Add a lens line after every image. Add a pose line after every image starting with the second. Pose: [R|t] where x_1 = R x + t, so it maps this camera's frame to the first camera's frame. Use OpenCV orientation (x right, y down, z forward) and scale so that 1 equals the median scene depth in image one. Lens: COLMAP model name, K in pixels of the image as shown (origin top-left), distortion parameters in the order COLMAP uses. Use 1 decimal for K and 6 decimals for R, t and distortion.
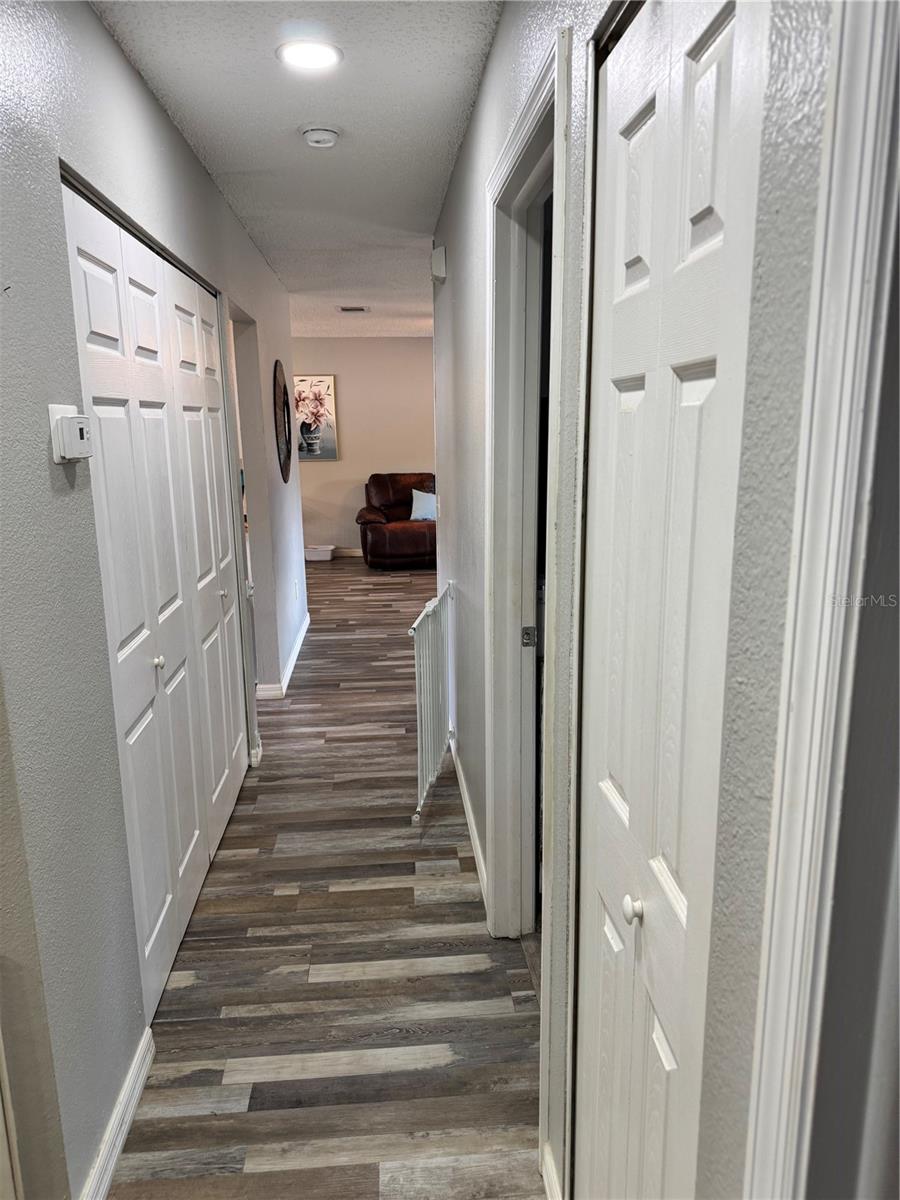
lens RADIAL K [[834.4, 0, 450.0], [0, 834.4, 600.0], [0, 0, 1]] dist [0.134376, -0.205291]
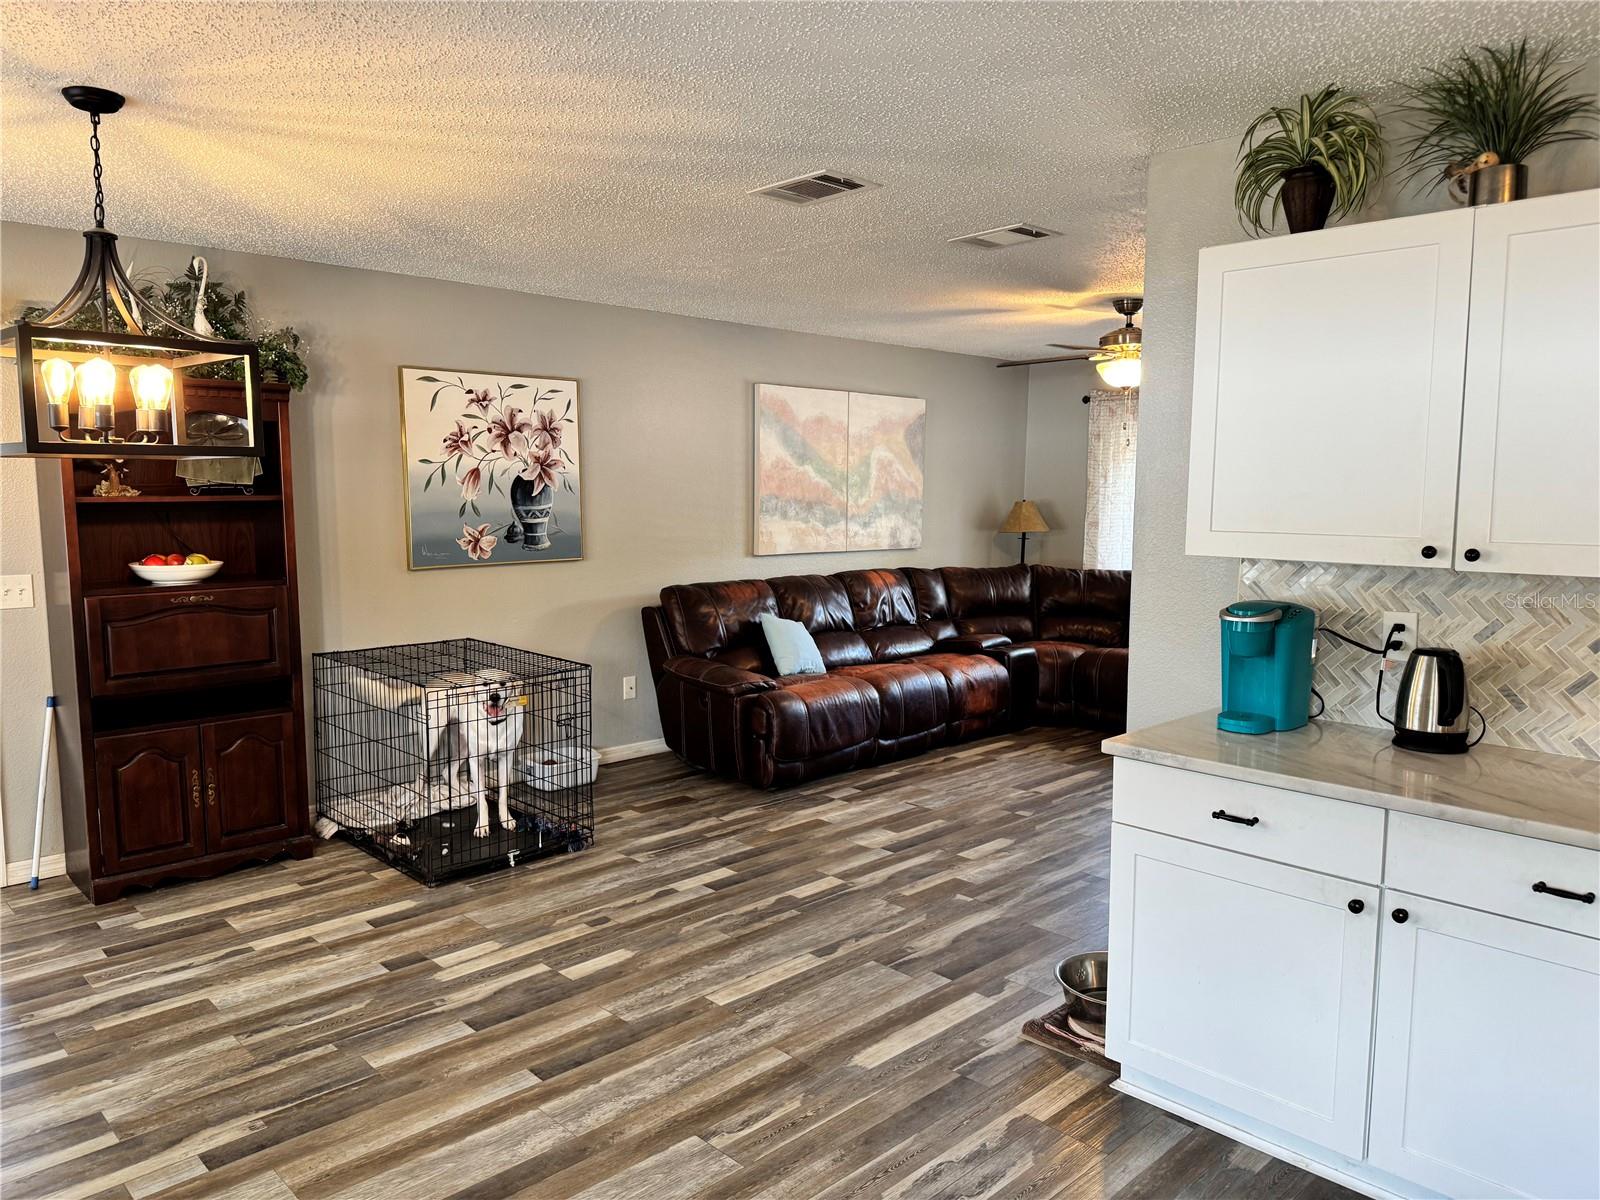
lens RADIAL K [[1112.5, 0, 805.7], [0, 1112.5, 598.1], [0, 0, 1]] dist [0.134376, -0.205291]
pose [[0.769194, -0.045789, 0.637373, -0.438031], [0.119088, 0.990227, -0.072580, -0.088429], [-0.627821, 0.131731, 0.767130, 0.463641]]
